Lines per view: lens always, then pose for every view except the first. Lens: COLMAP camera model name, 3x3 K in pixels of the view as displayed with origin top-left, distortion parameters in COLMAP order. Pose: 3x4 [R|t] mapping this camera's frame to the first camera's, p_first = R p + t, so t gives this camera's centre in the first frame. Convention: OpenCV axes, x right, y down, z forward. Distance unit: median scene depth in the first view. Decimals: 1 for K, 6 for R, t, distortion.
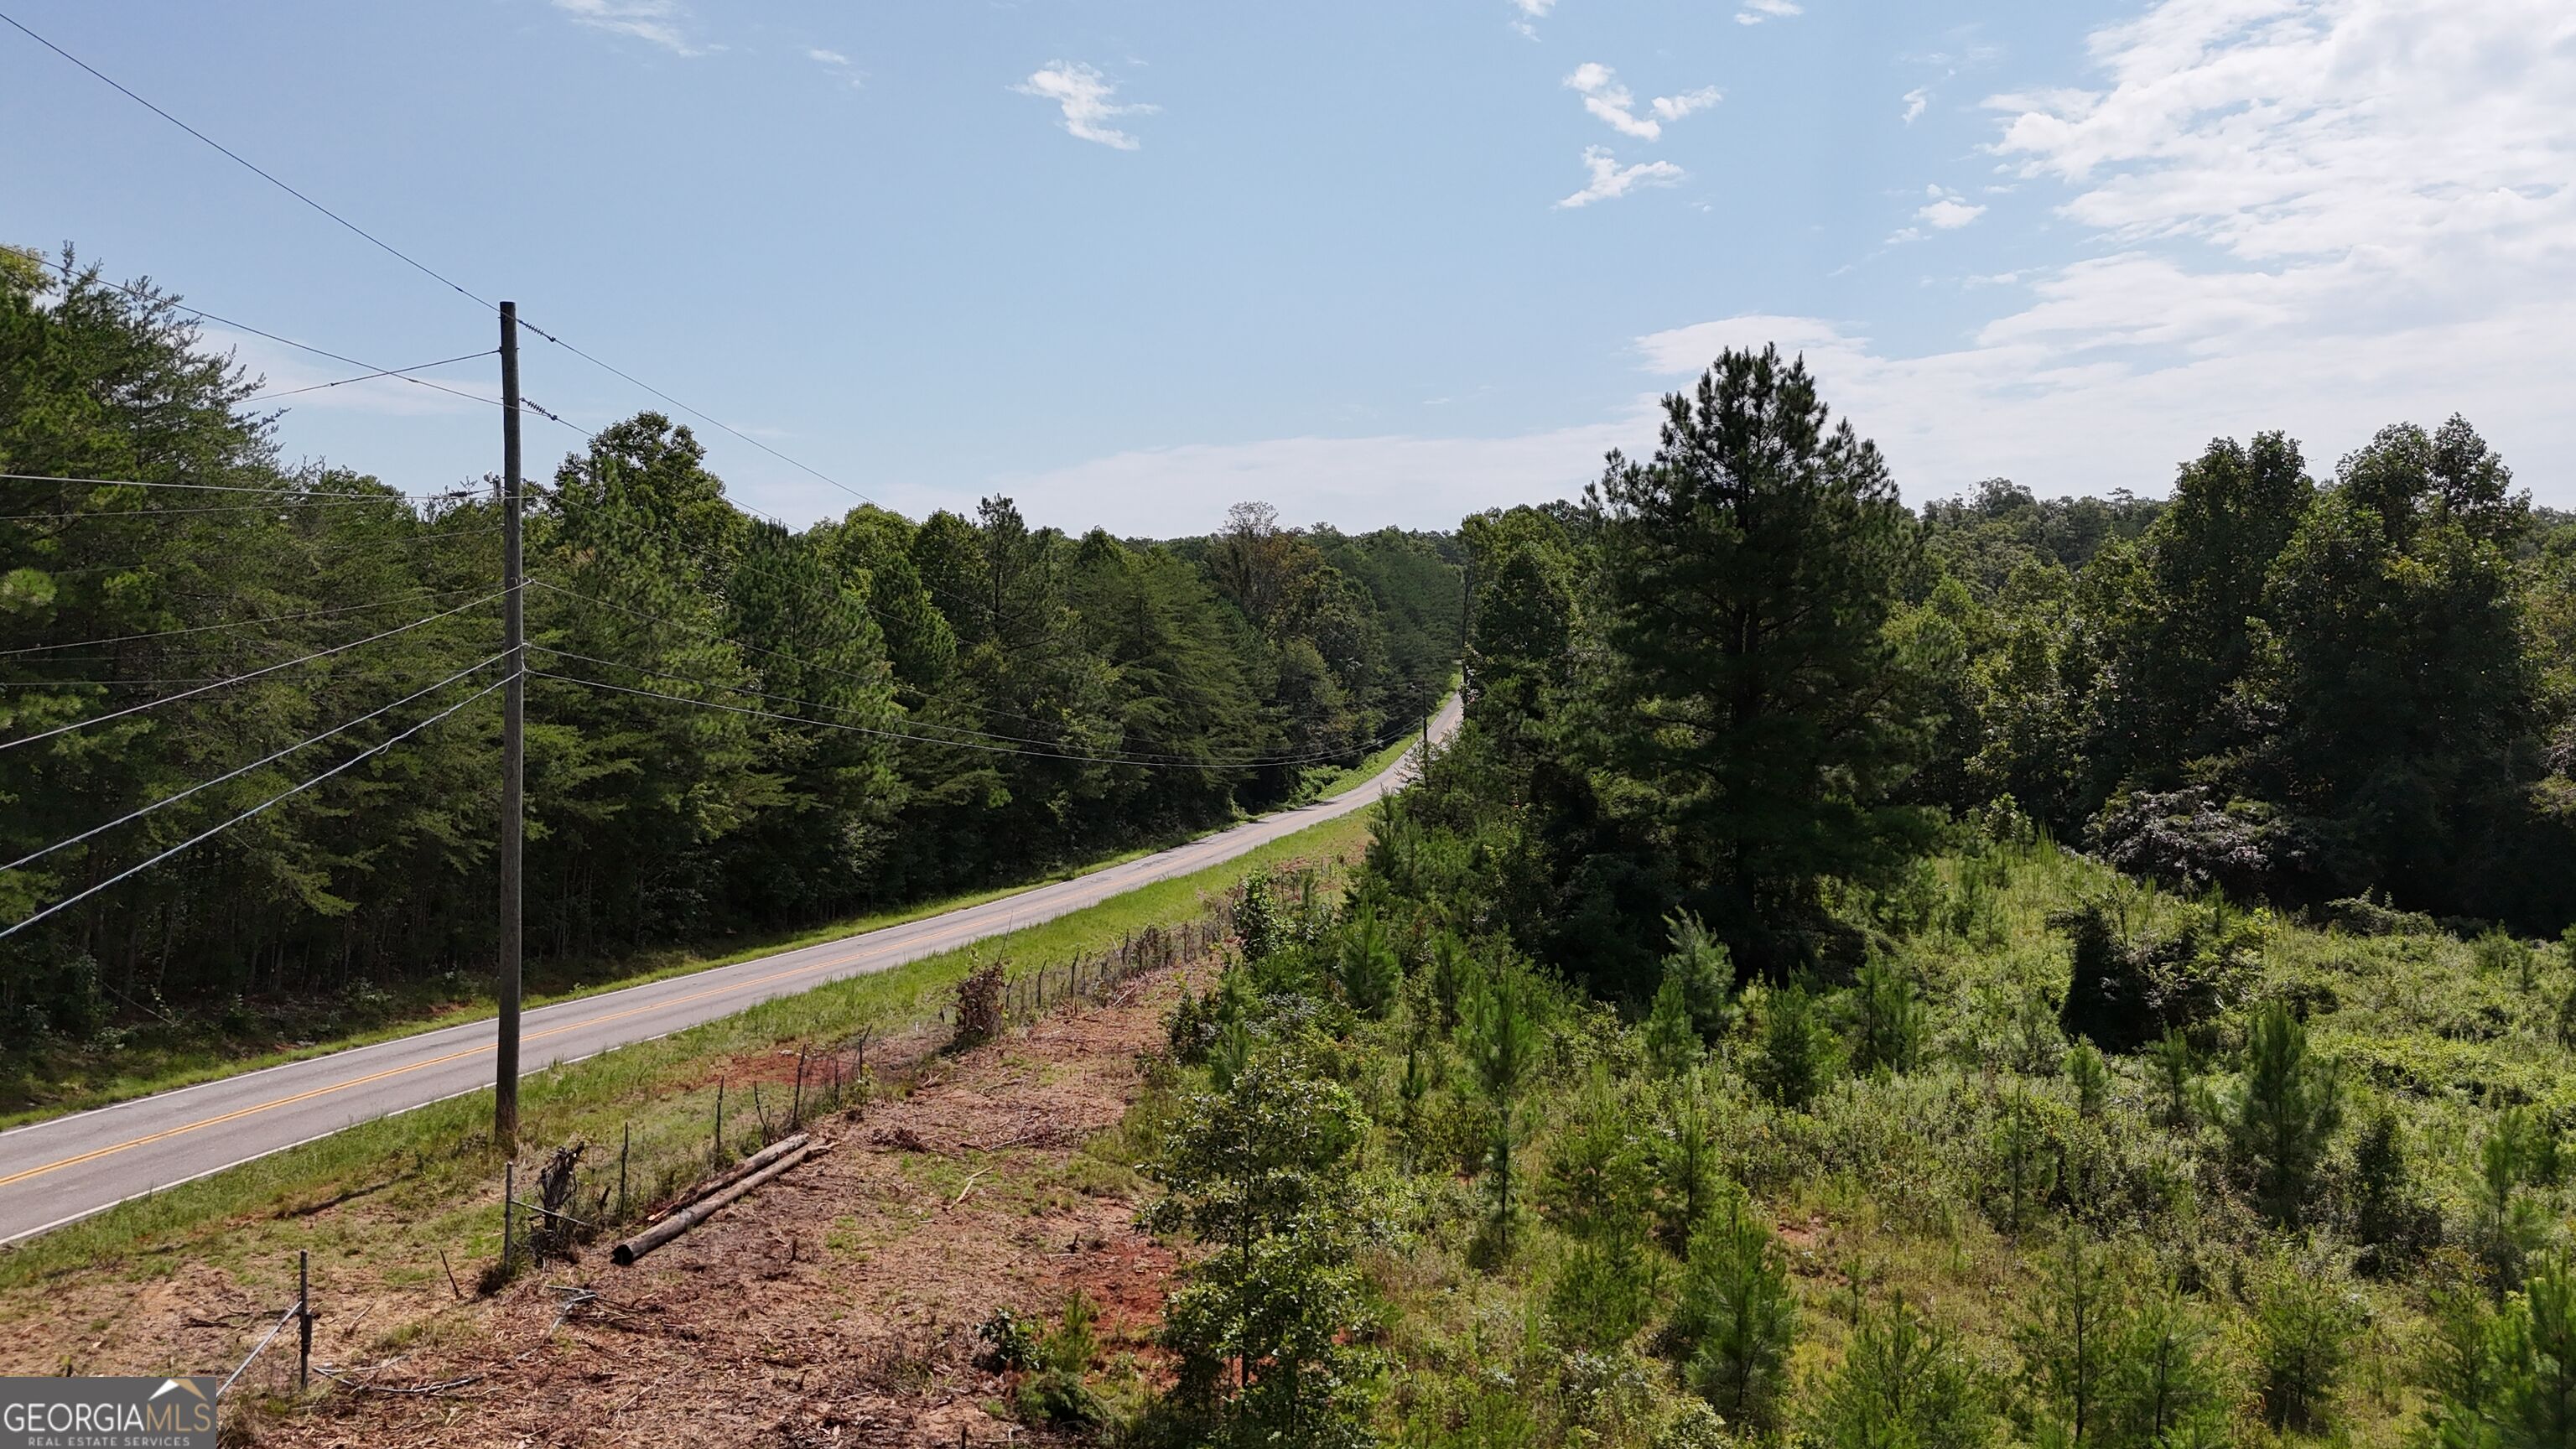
lens RADIAL K [[1892.5, 0, 1275.3], [0, 1892.5, 732.0], [0, 0, 1]] dist [0.071054, -0.070566]
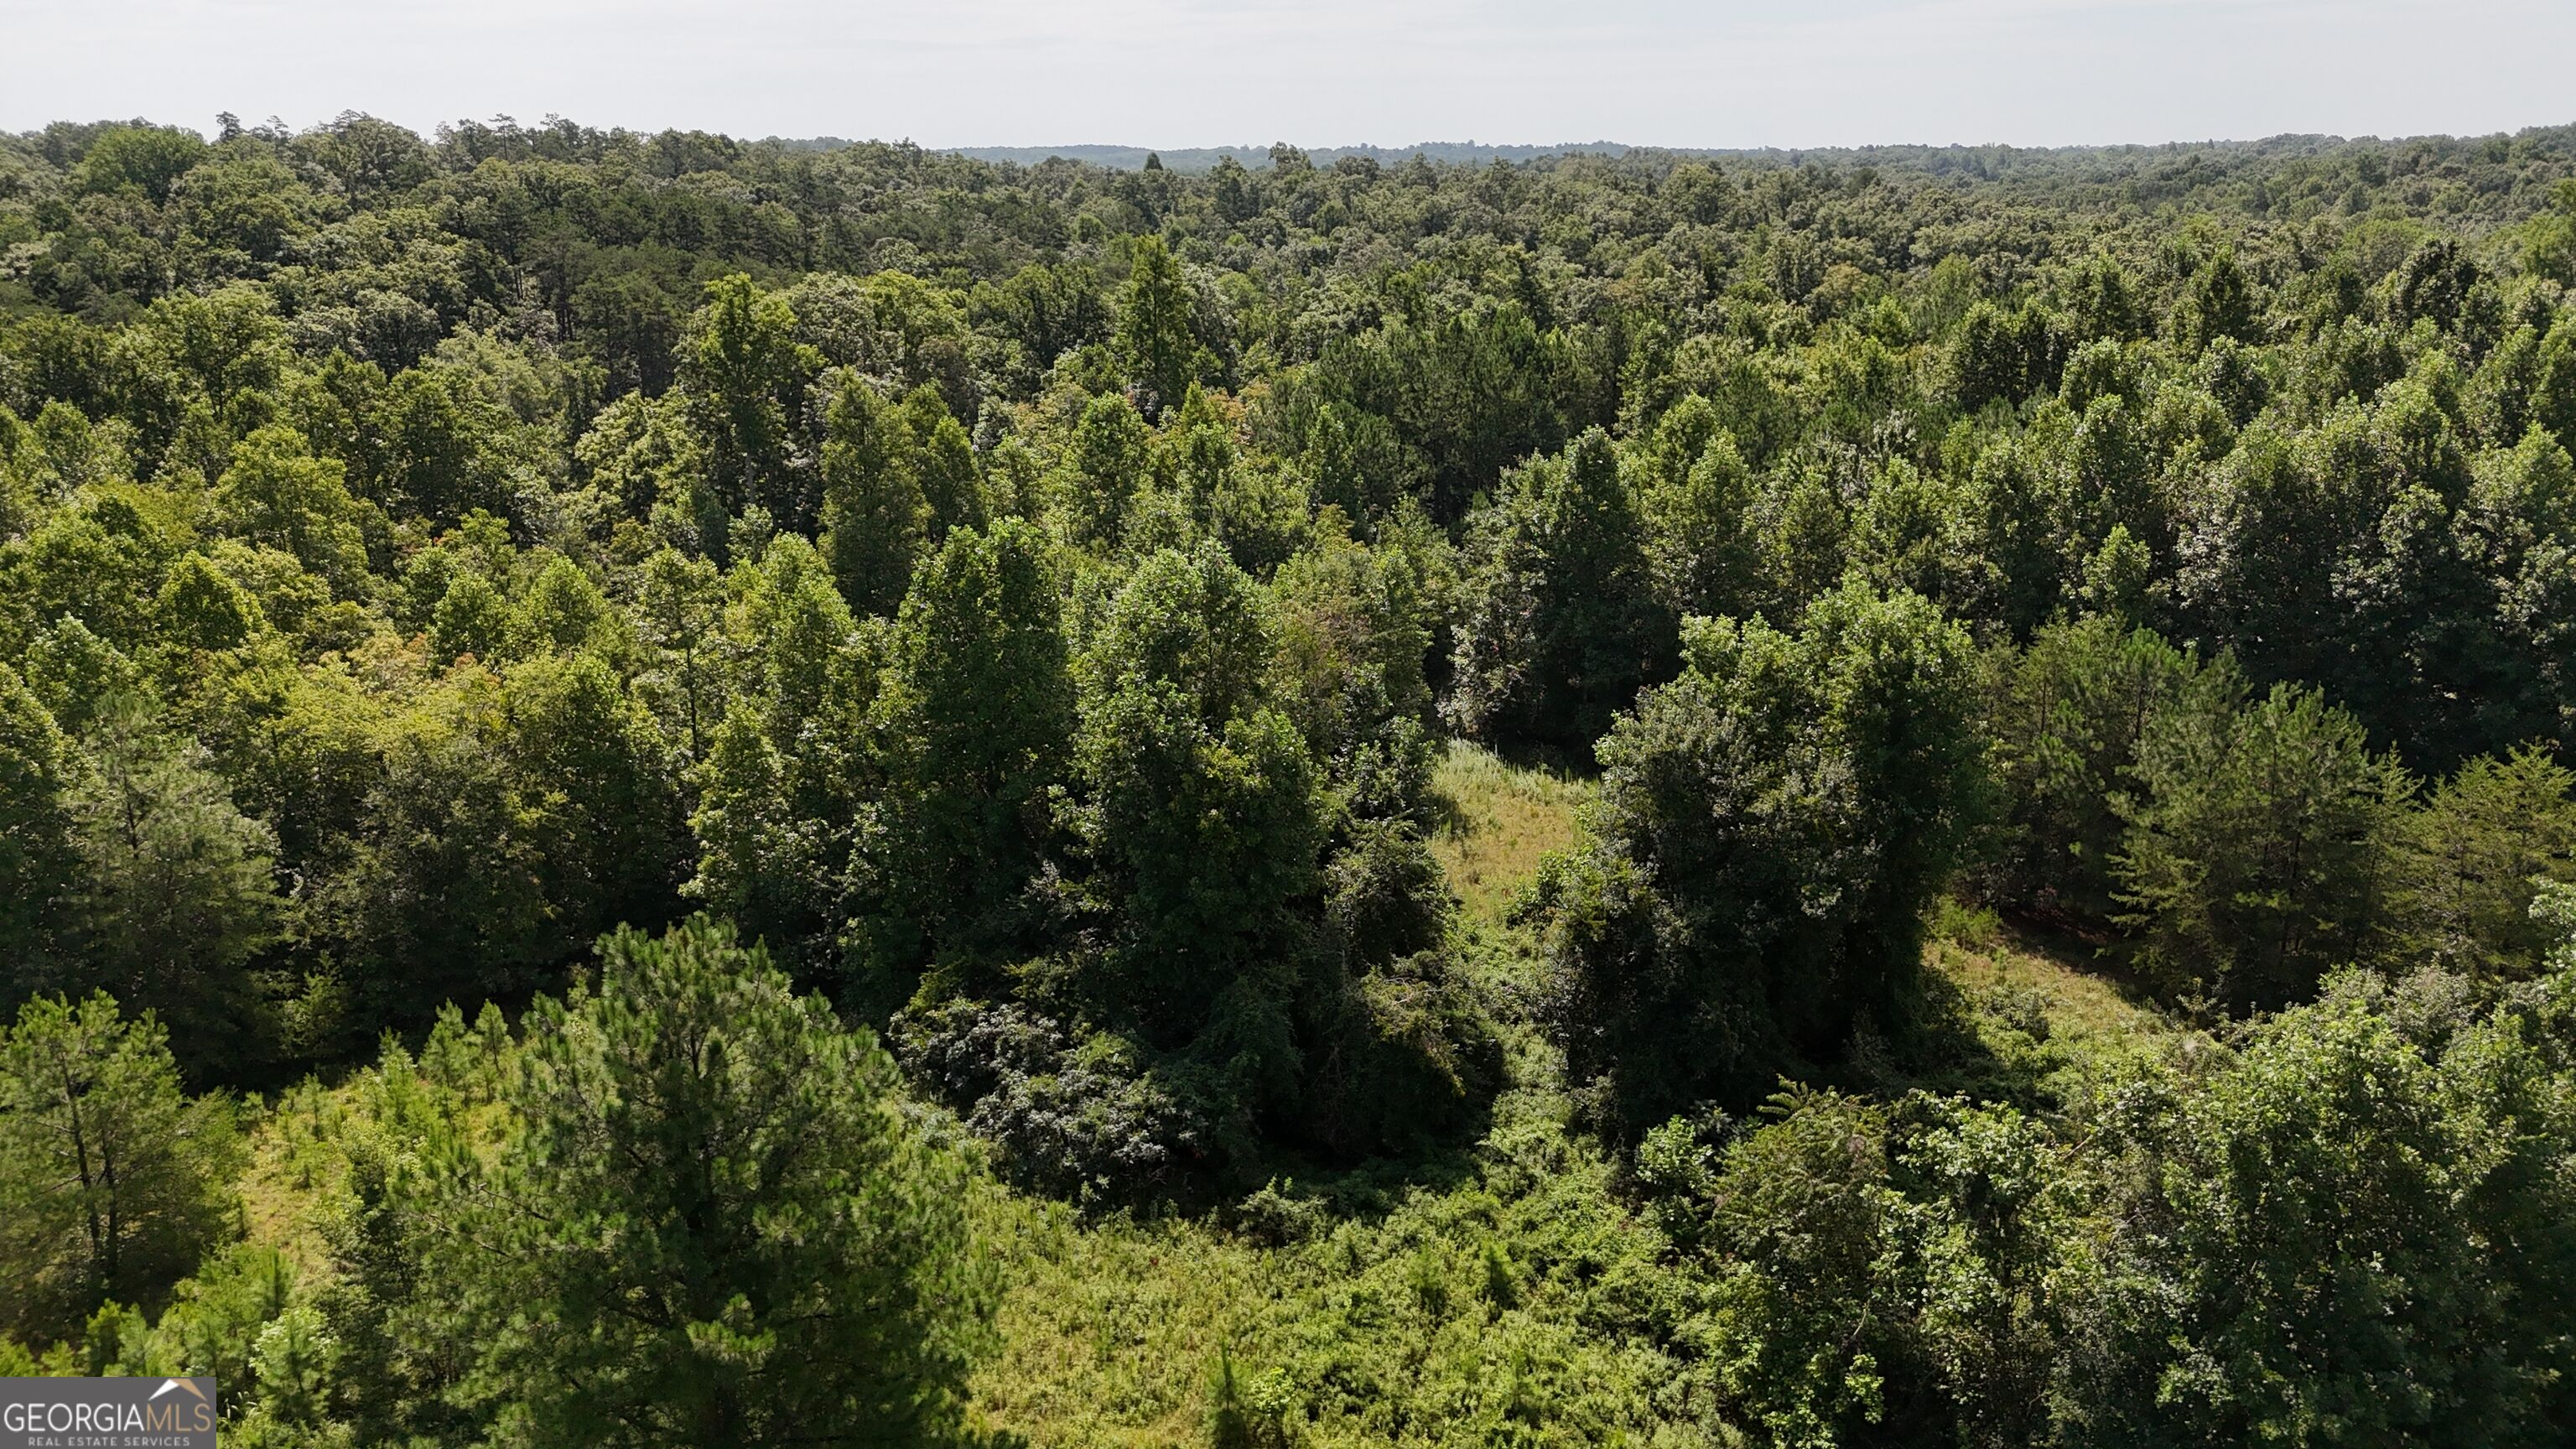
lens RADIAL K [[1892.5, 0, 1281.9], [0, 1892.5, 699.9], [0, 0, 1]] dist [0.071054, -0.070566]
pose [[0.687274, -0.202319, 0.697654, -0.018807], [0.043174, 0.970109, 0.238800, -0.343917], [-0.725114, -0.134001, 0.675466, 0.390853]]
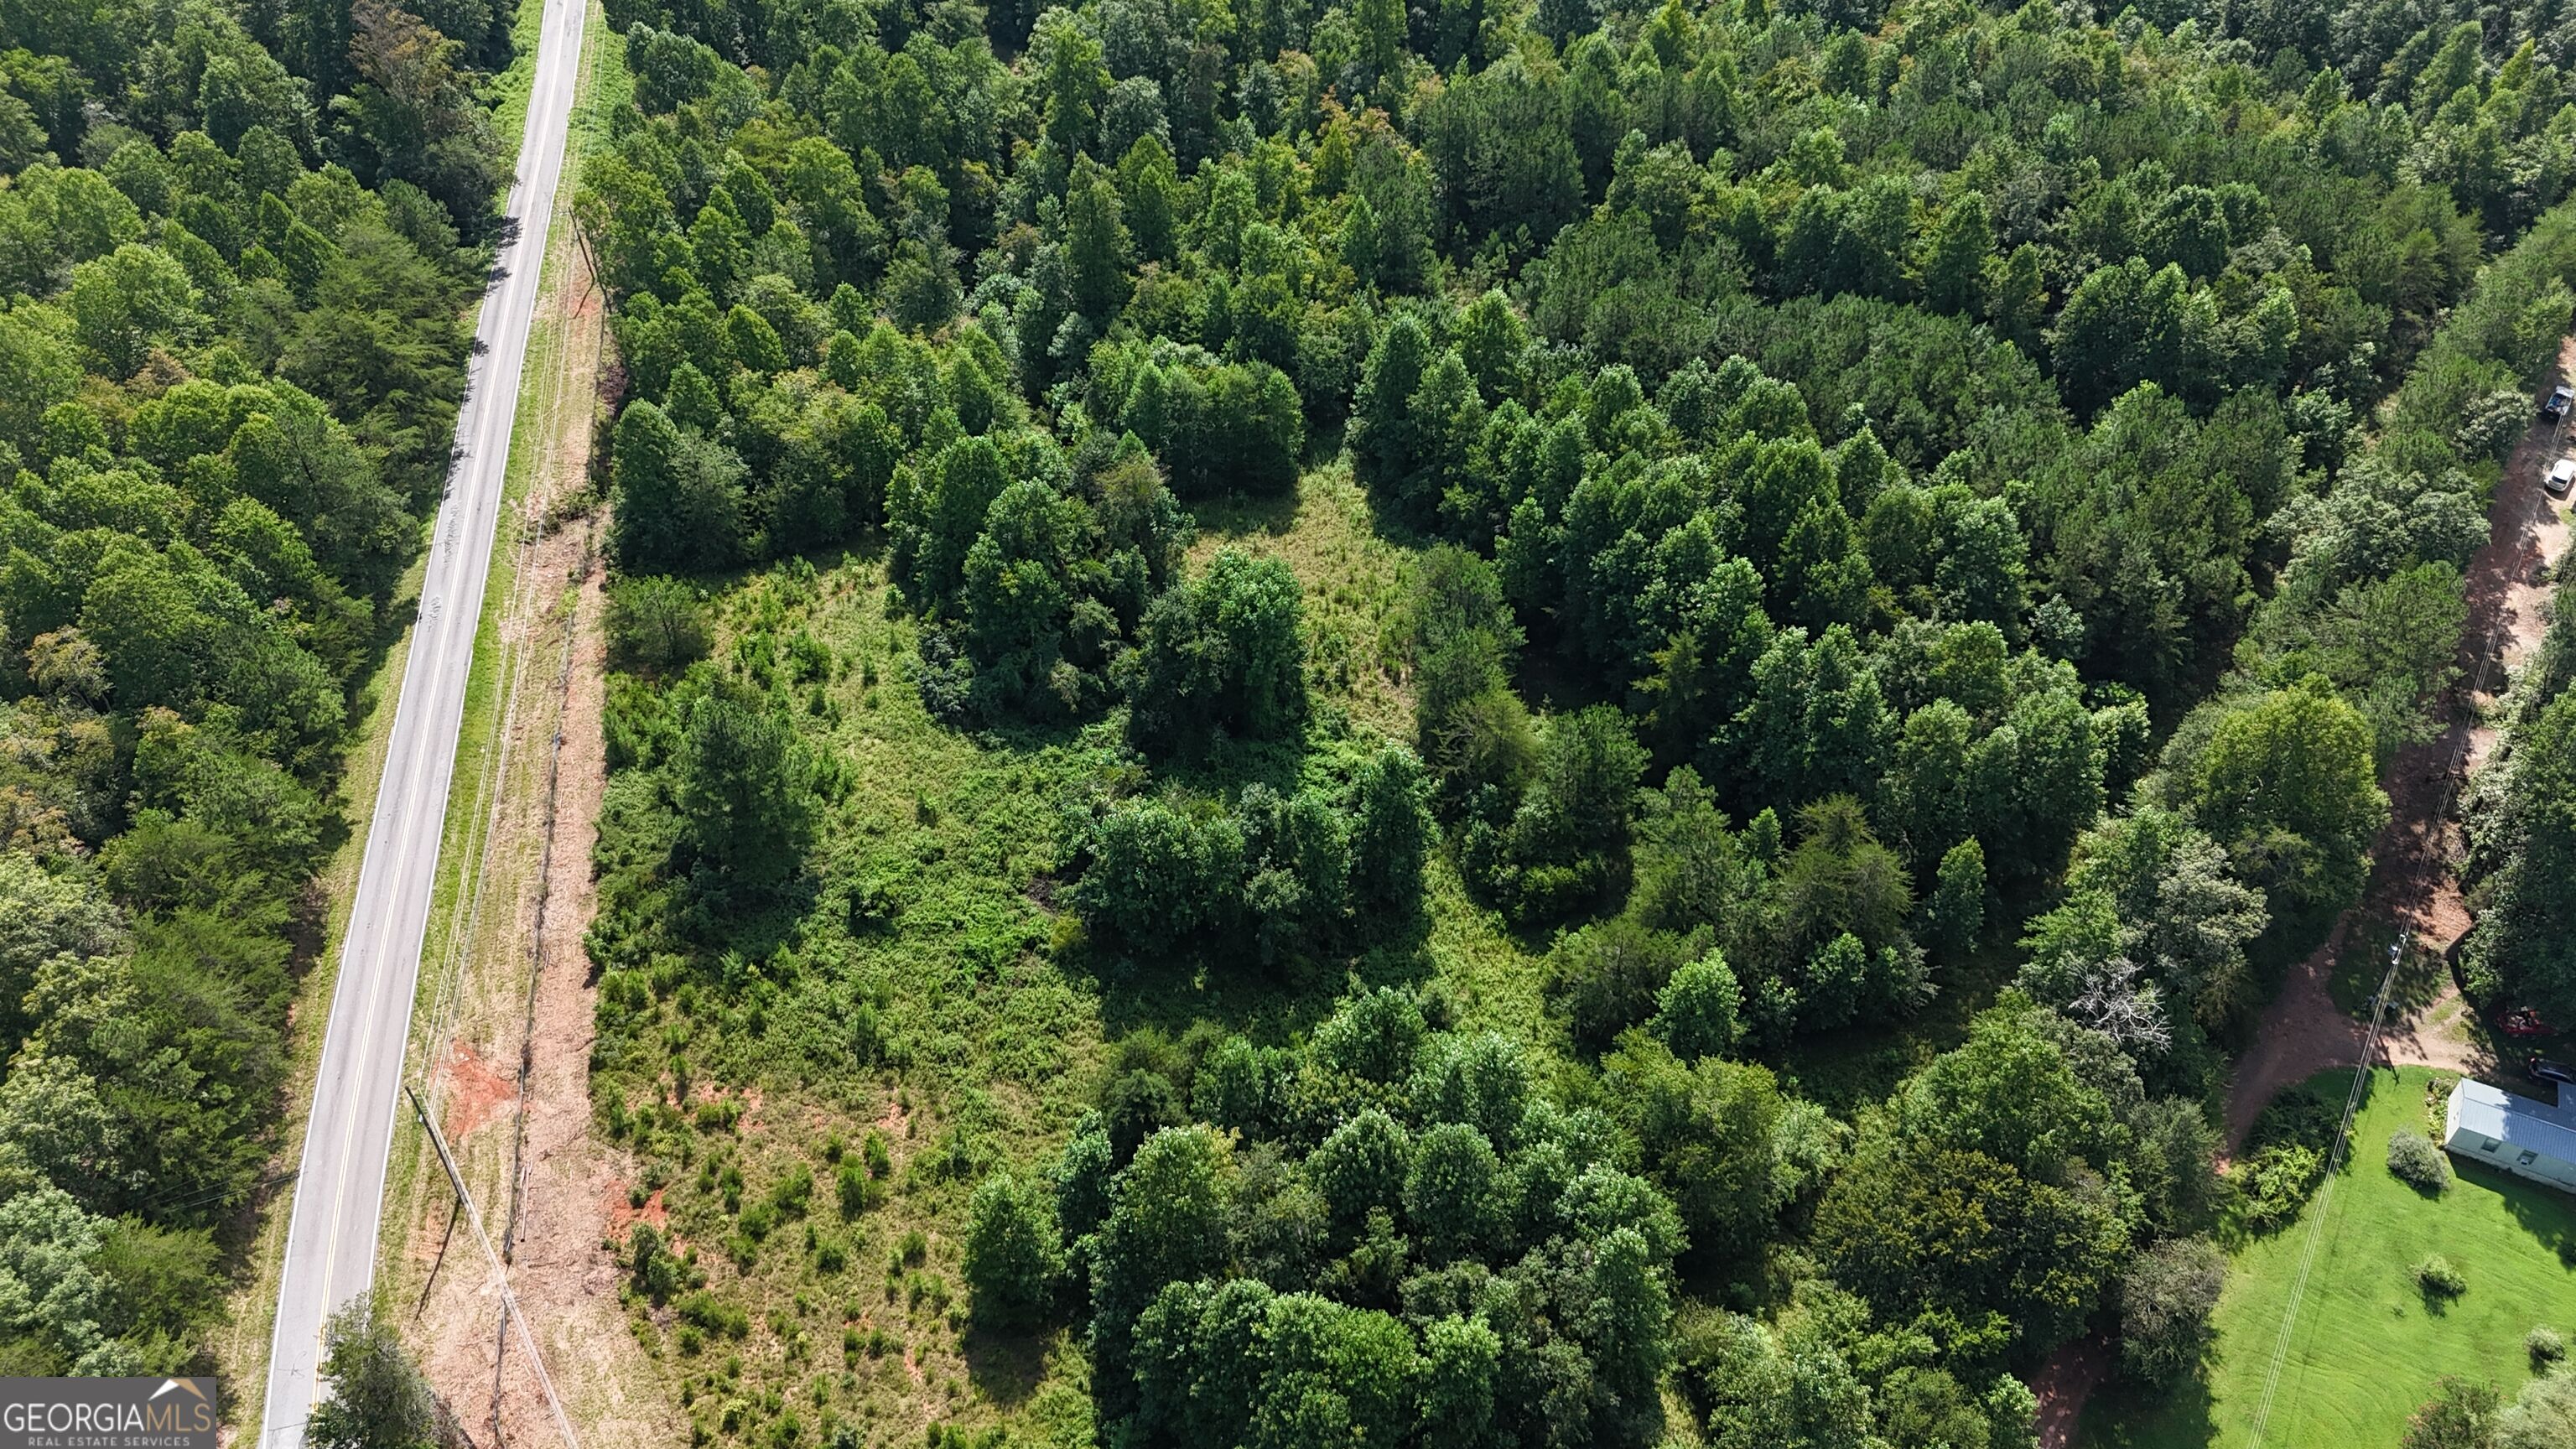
lens RADIAL K [[1892.5, 0, 1283.4], [0, 1892.5, 728.1], [0, 0, 1]] dist [0.071054, -0.070566]
pose [[0.926781, -0.274531, 0.256339, 0.249597], [0.037297, 0.746365, 0.664491, -1.631025], [-0.373746, -0.606277, 0.701956, -1.015137]]
